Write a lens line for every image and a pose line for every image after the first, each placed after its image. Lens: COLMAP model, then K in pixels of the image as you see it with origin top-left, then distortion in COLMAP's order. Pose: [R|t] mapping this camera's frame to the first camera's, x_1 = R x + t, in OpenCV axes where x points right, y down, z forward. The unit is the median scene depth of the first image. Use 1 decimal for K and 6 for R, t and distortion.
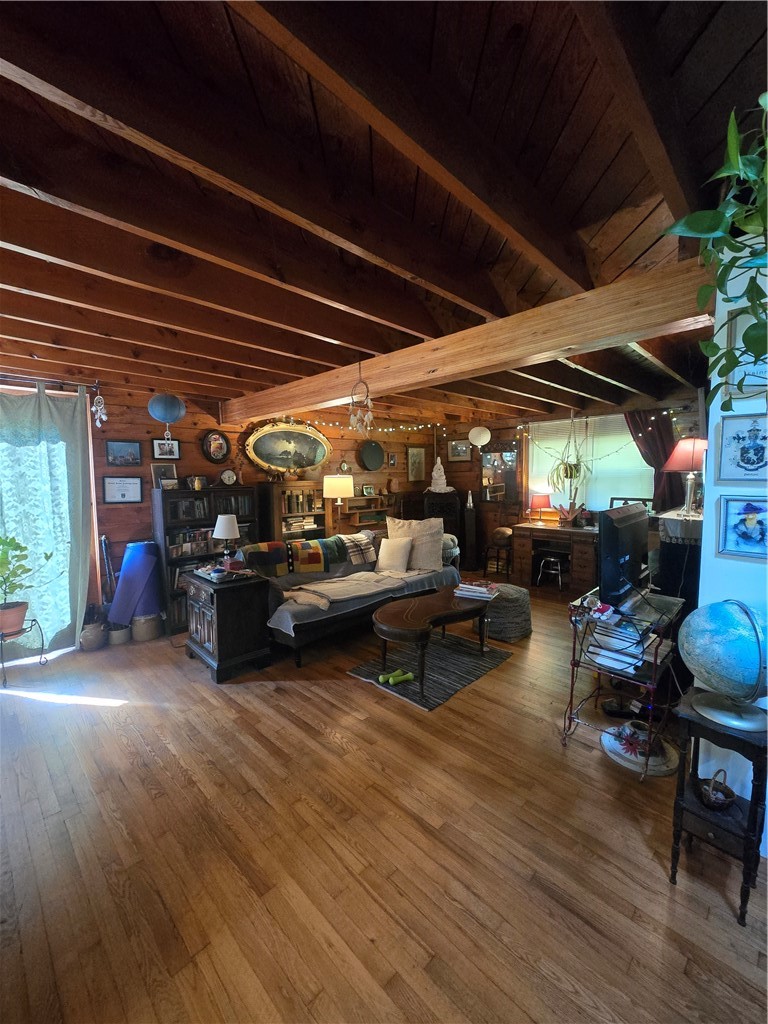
lens RADIAL K [[418.3, 0, 383.9], [0, 418.3, 508.2], [0, 0, 1]] dist [-0.004639, -0.000623]
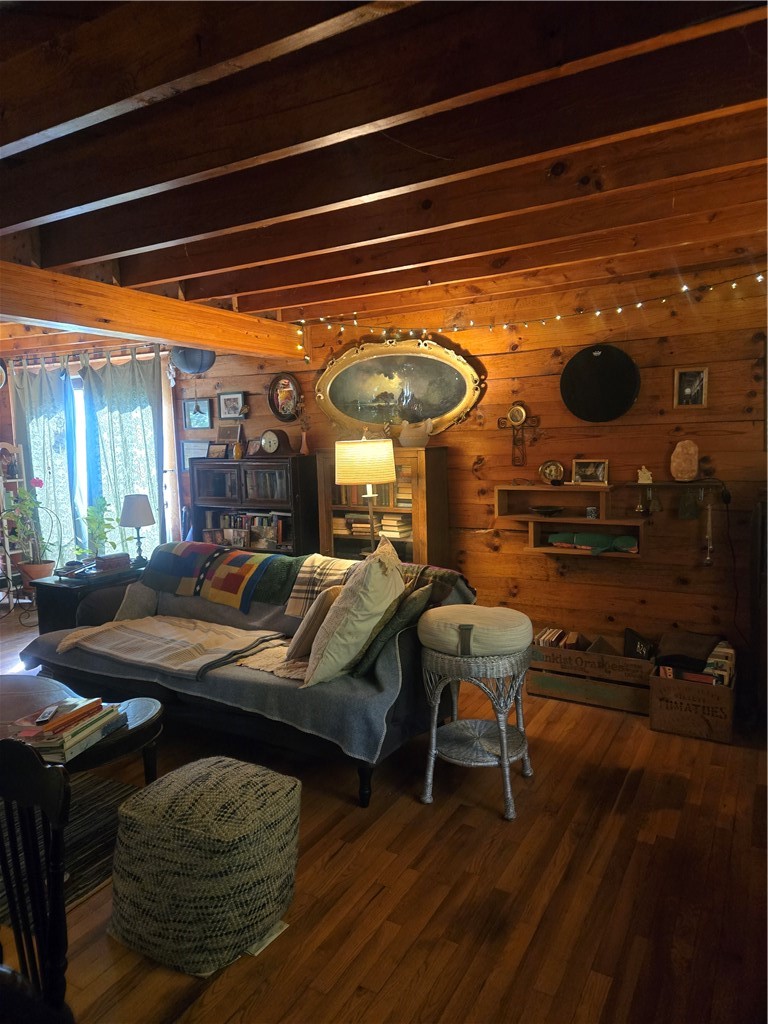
lens RADIAL K [[664.7, 0, 389.4], [0, 664.7, 512.7], [0, 0, 1]] dist [0.007691, 0.000465]
pose [[0.291189, 0.112772, -0.949996, 1.124747], [-0.055288, 0.993352, 0.100972, -0.124163], [0.955067, 0.023122, 0.295488, 1.351917]]
